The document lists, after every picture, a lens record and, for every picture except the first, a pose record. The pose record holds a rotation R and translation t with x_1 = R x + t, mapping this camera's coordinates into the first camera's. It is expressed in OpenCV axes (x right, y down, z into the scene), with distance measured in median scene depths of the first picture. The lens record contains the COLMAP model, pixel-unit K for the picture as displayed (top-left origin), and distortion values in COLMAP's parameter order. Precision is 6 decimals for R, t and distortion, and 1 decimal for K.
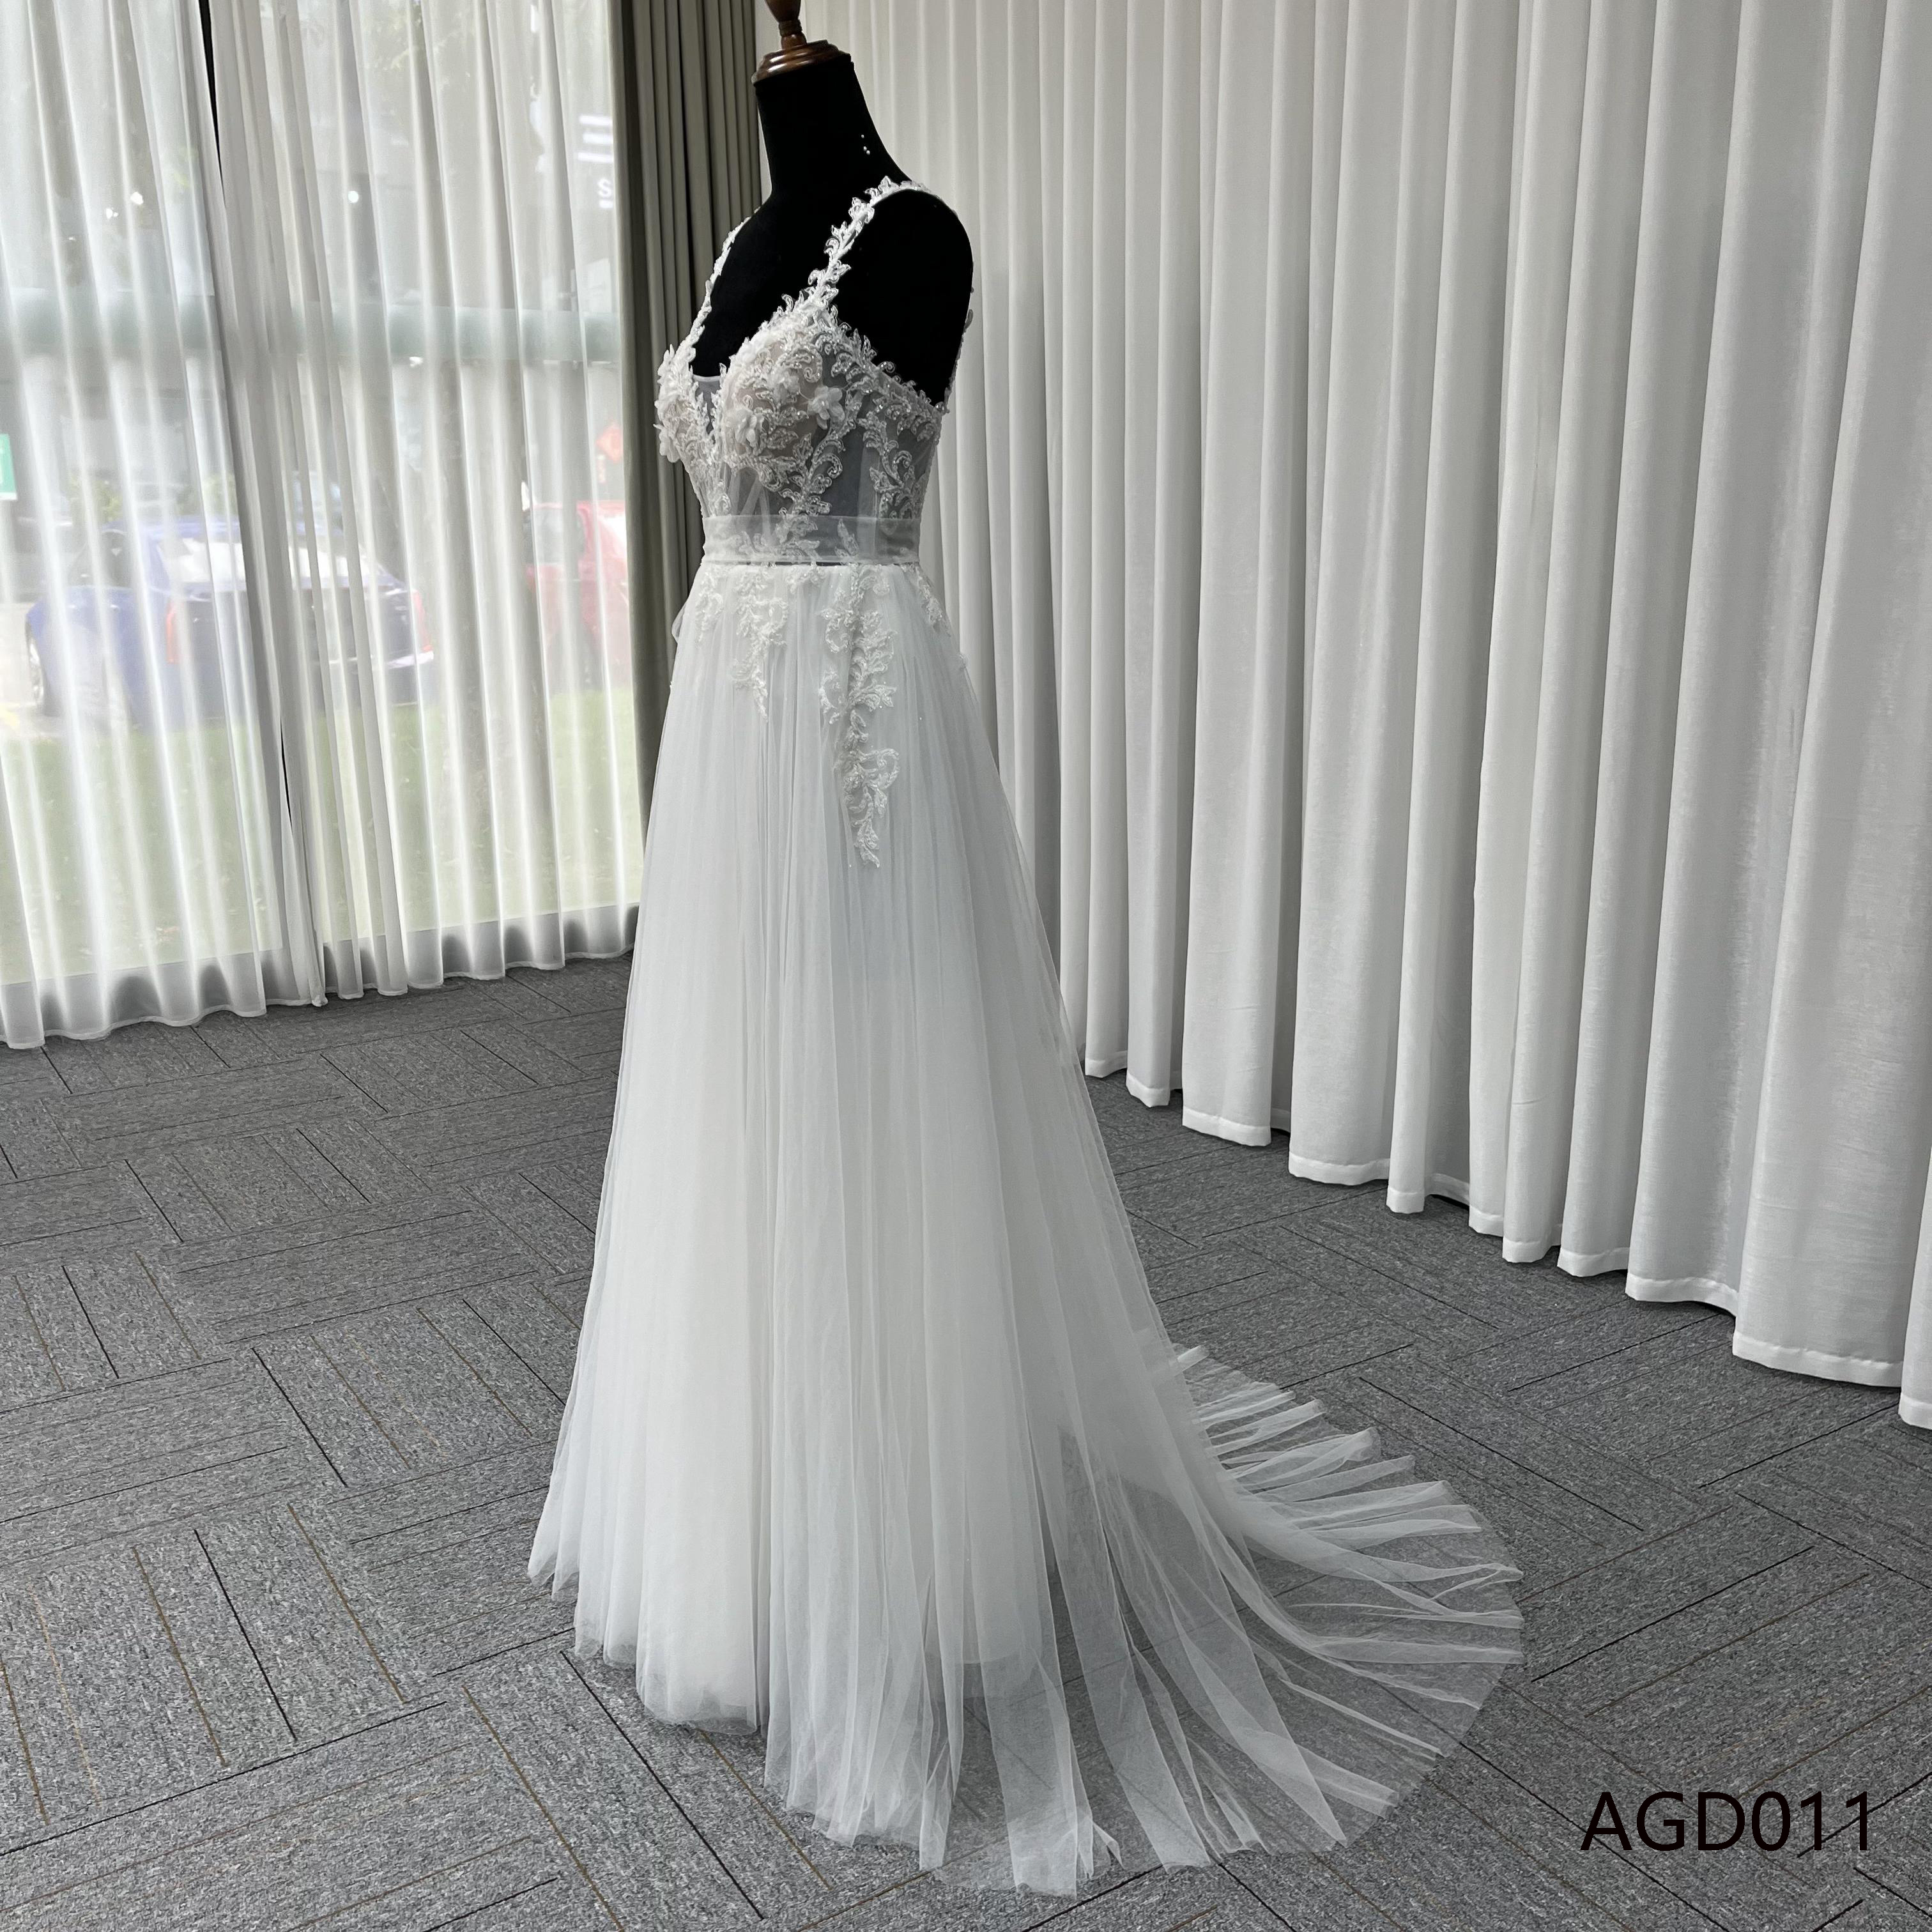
lens RADIAL K [[1951.5, 0, 973.2], [0, 1951.5, 967.5], [0, 0, 1]] dist [0.043209, -0.043755]
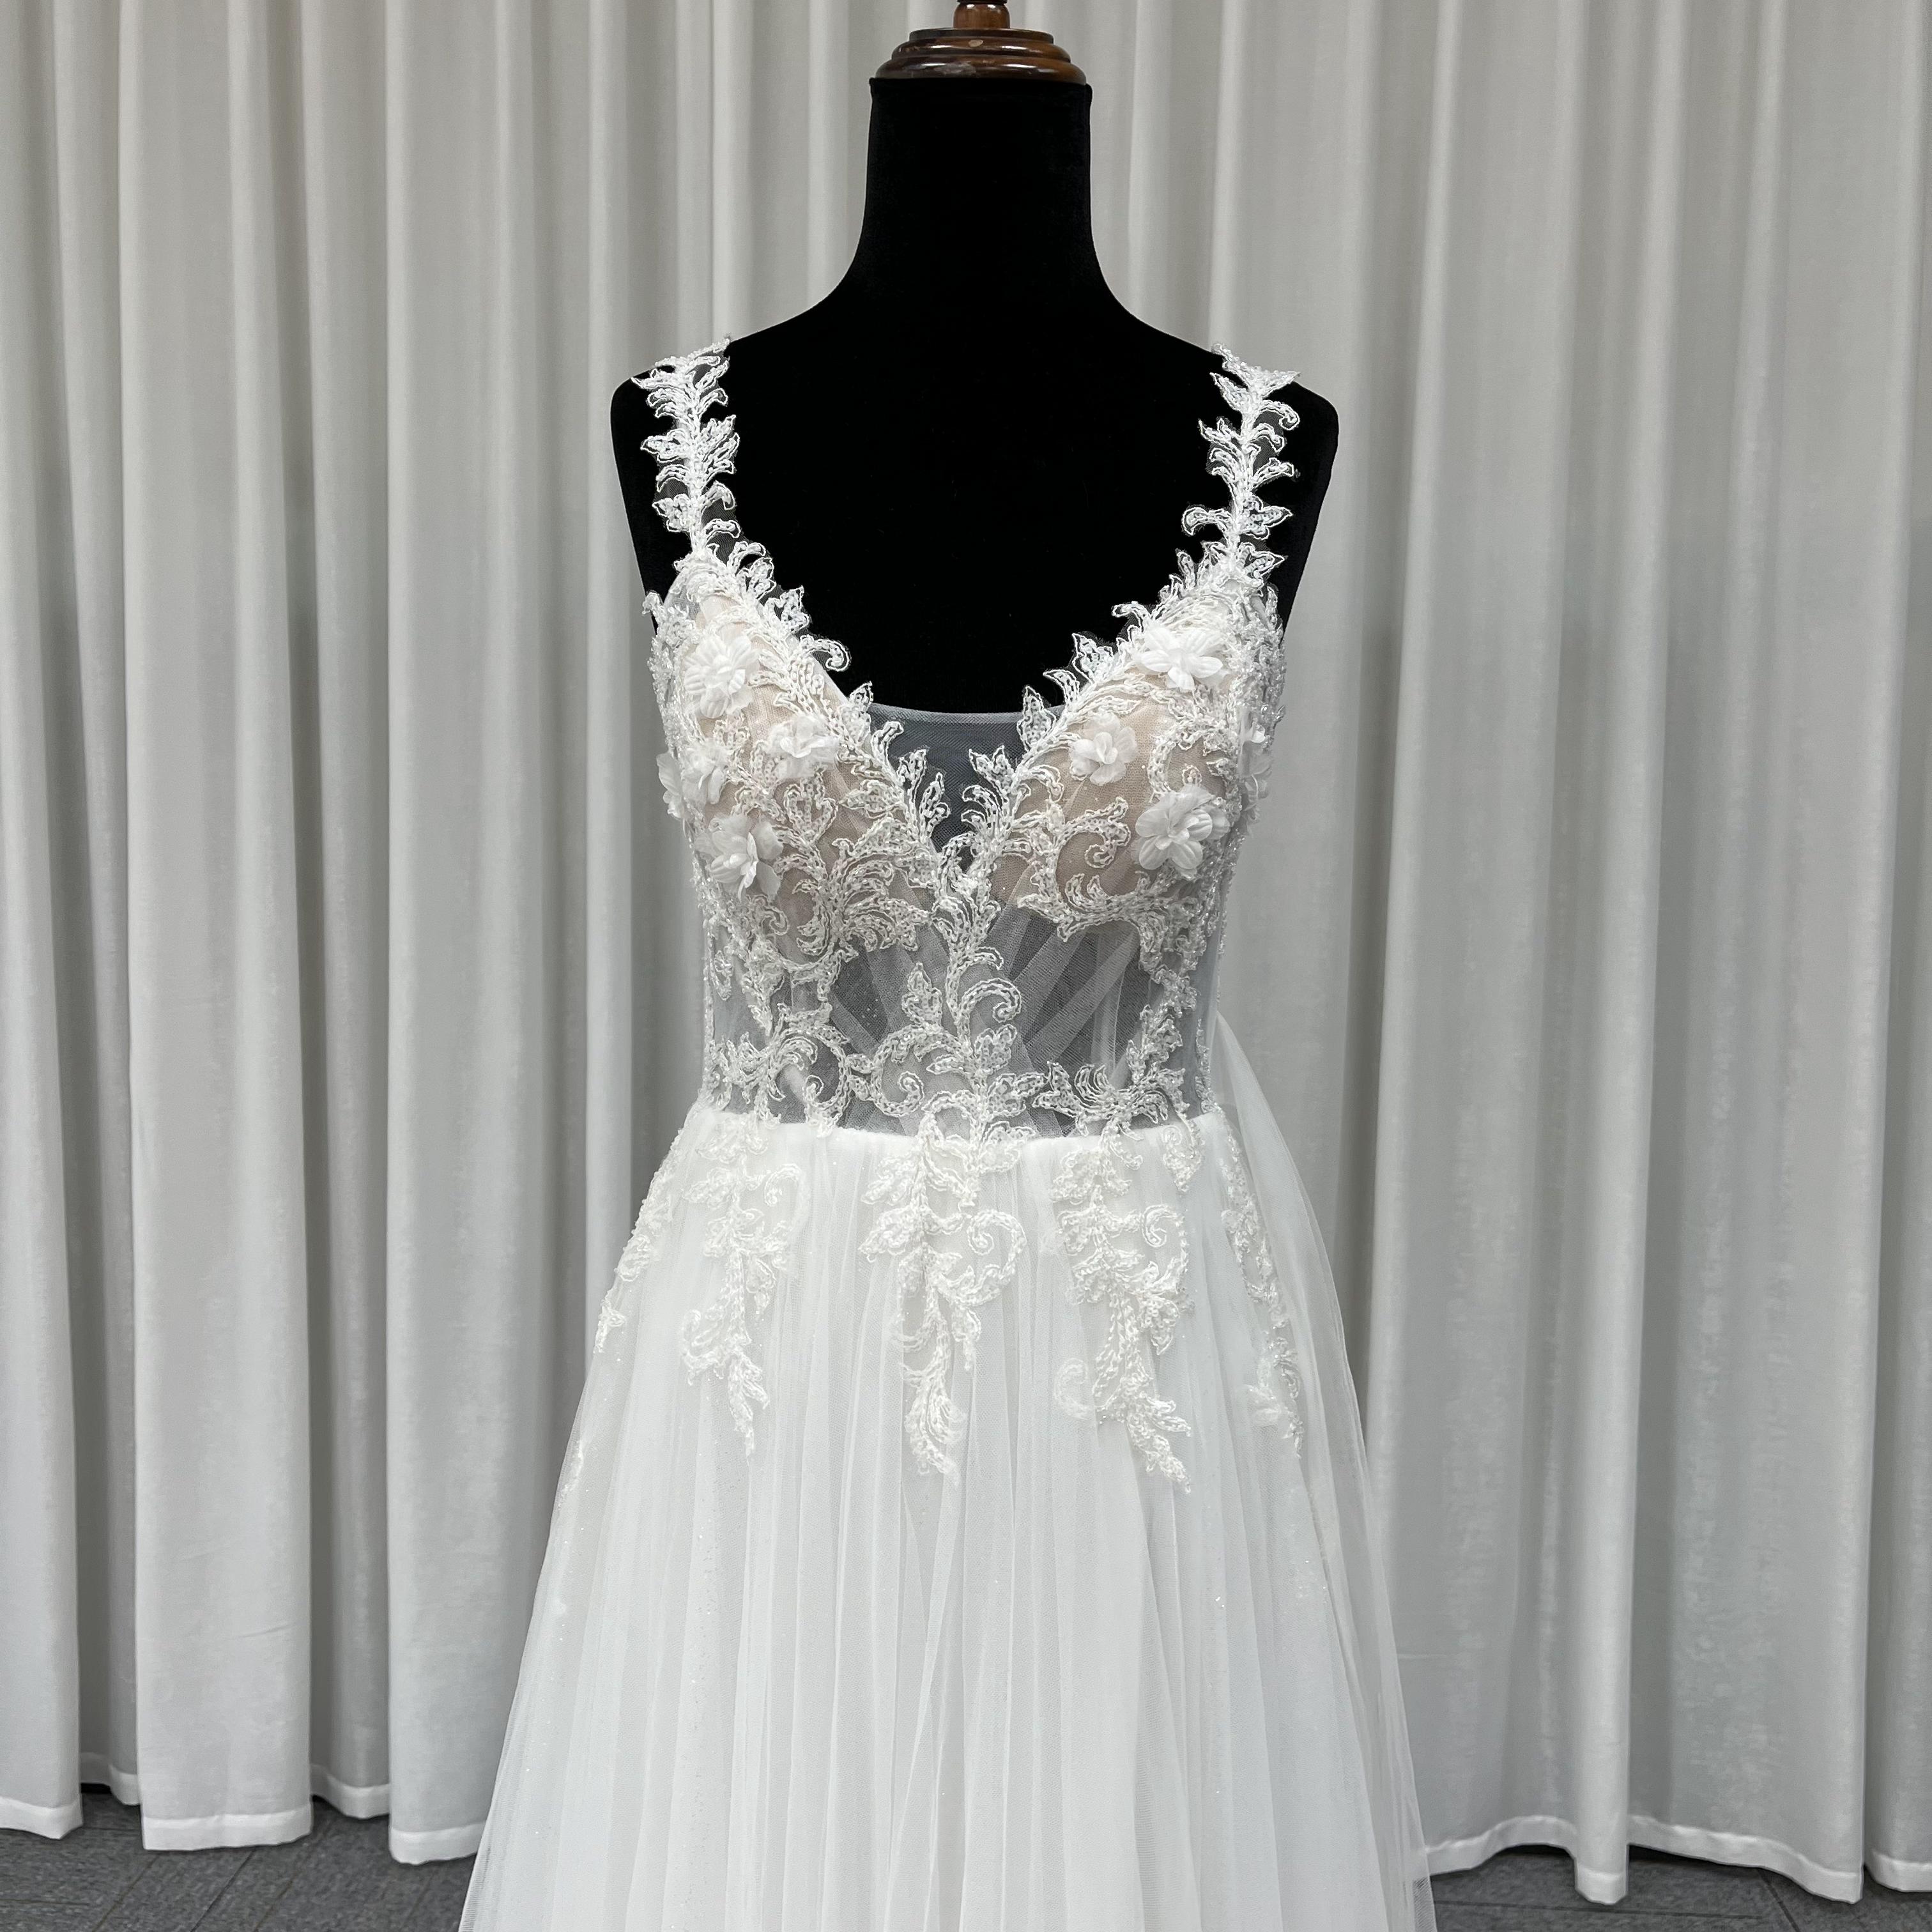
lens RADIAL K [[1917.9, 0, 964.3], [0, 1917.9, 982.8], [0, 0, 1]] dist [0.129150, -0.197762]
pose [[0.567970, -0.062800, 0.820650, -0.472276], [0.183234, 0.981709, -0.051690, -0.220192], [-0.802393, 0.179729, 0.569089, 0.765389]]
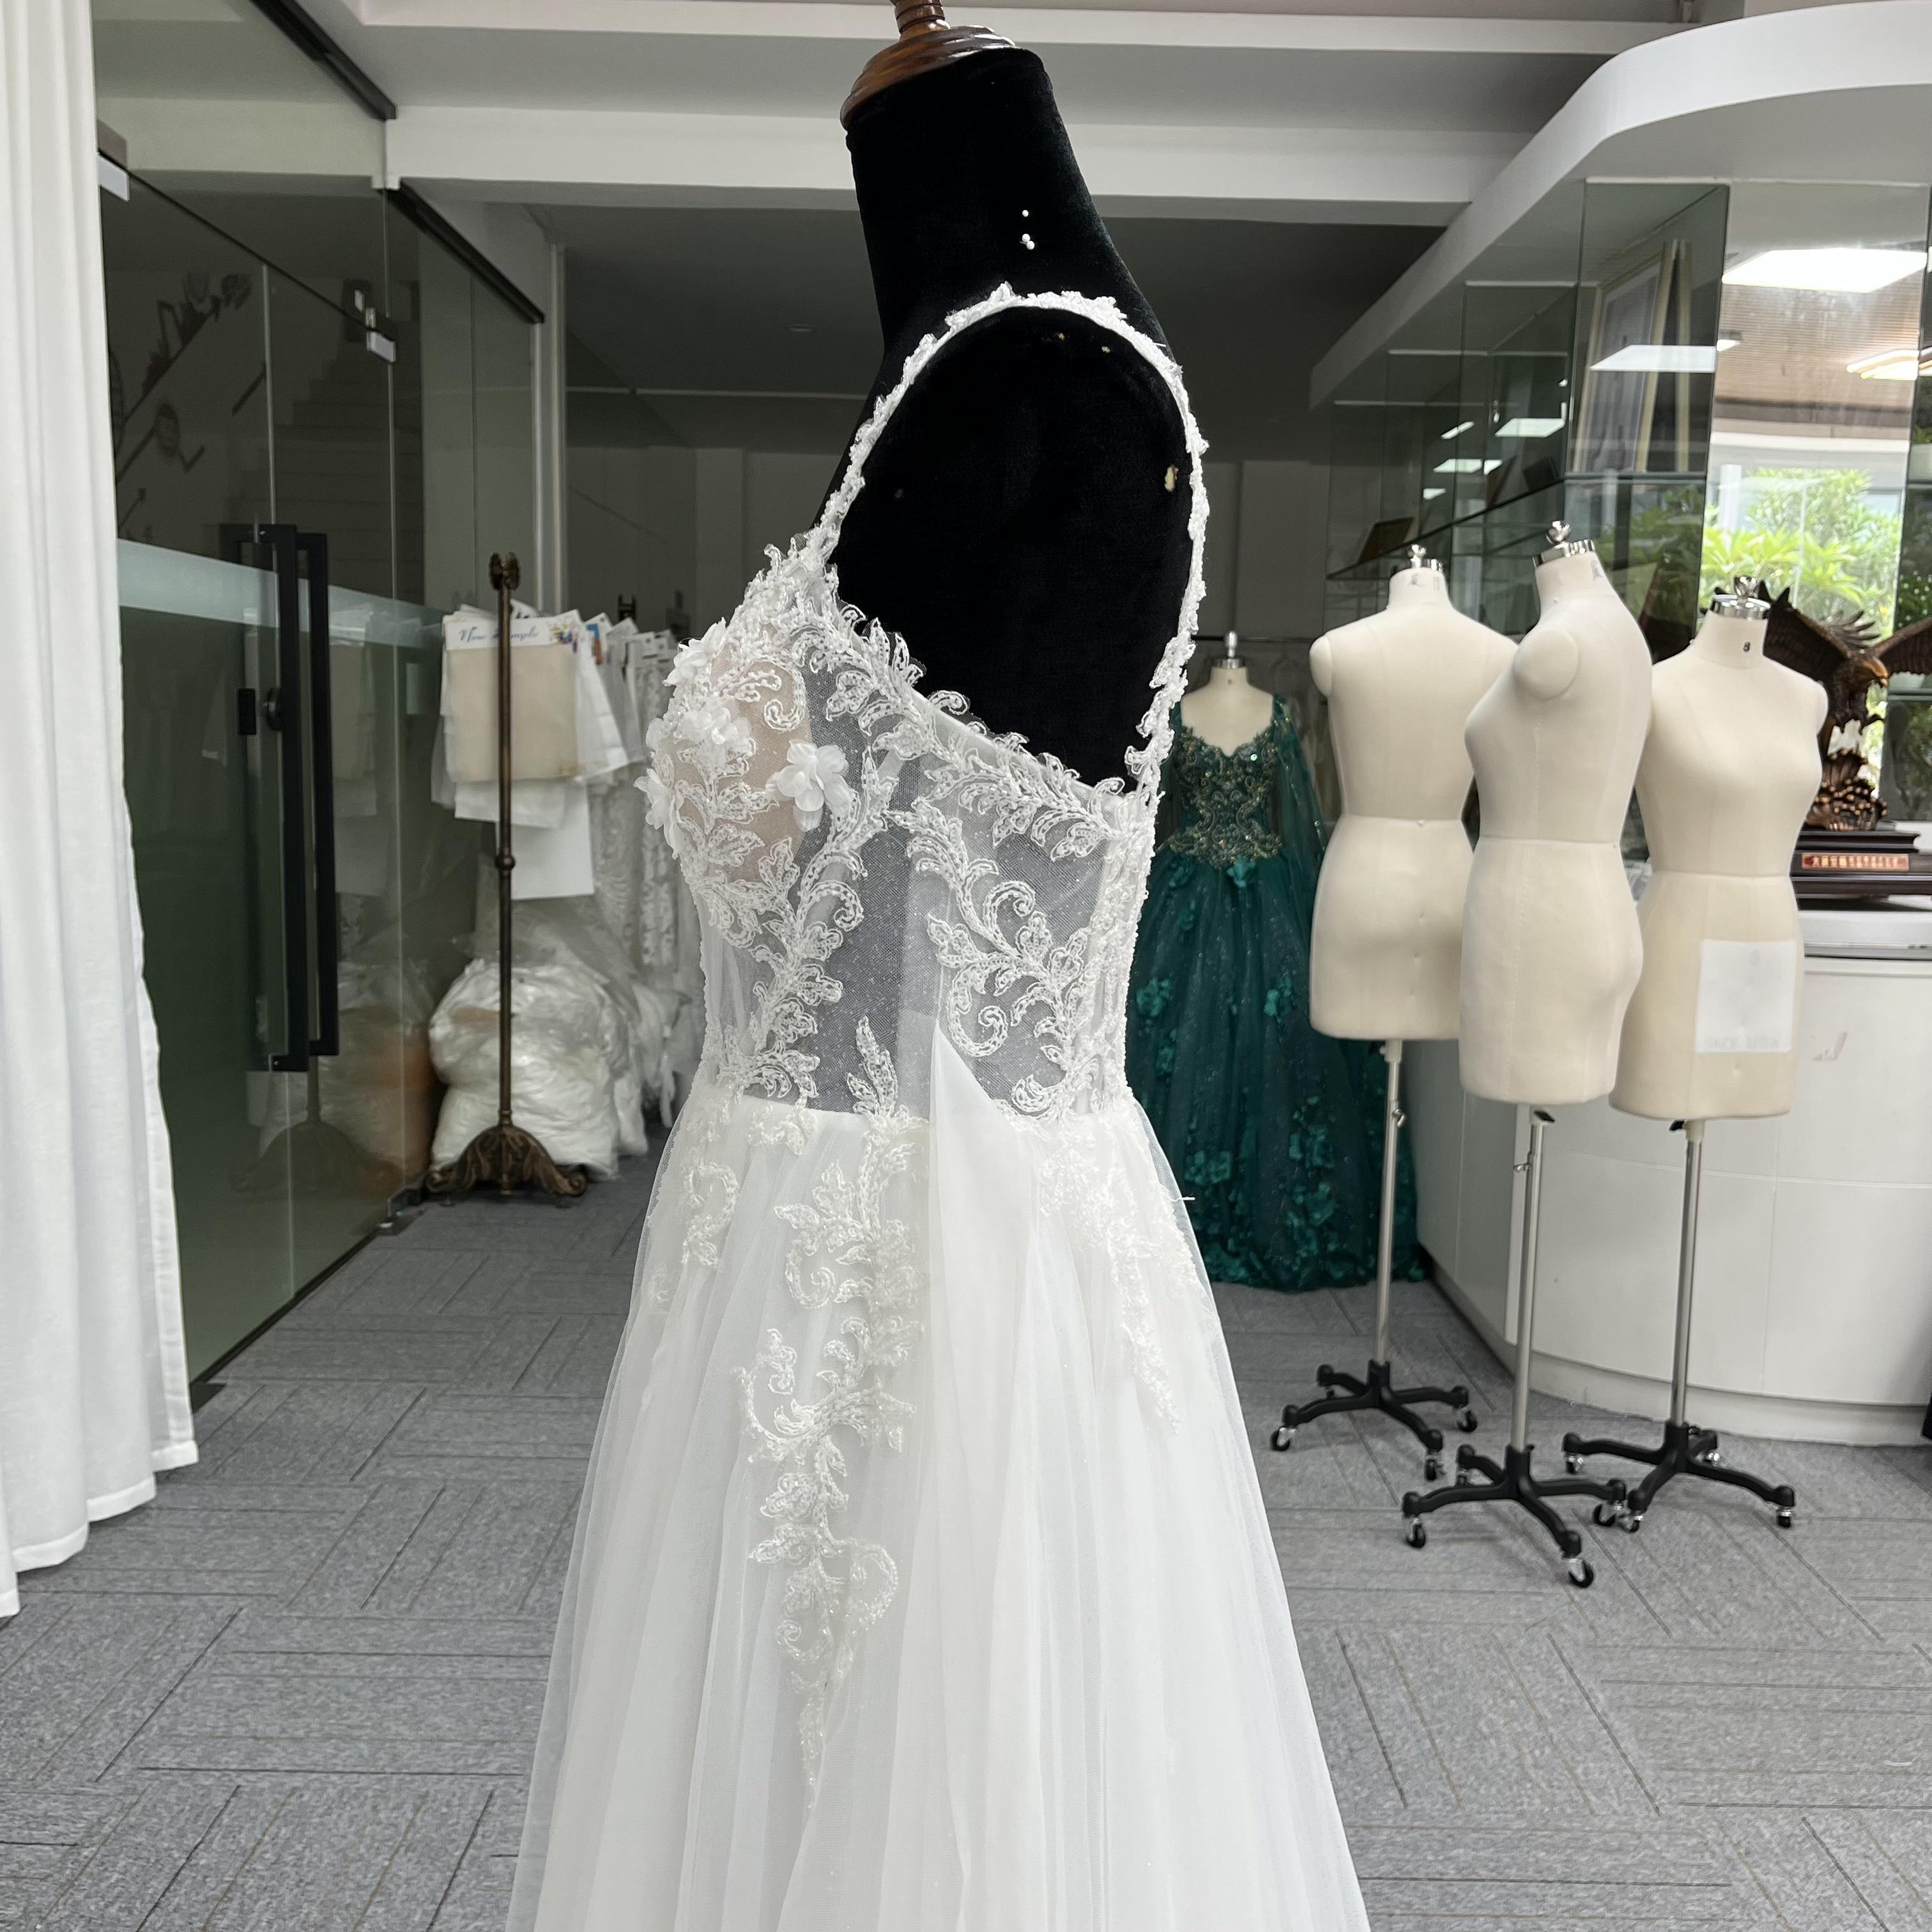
lens RADIAL K [[1969.0, 0, 1001.3], [0, 1969.0, 1003.8], [0, 0, 1]] dist [0.040209, -0.047635]
pose [[0.874203, 0.102679, -0.474580, 0.176466], [-0.149444, 0.986839, -0.061774, -0.204751], [0.461991, 0.124926, 0.878042, 0.597347]]
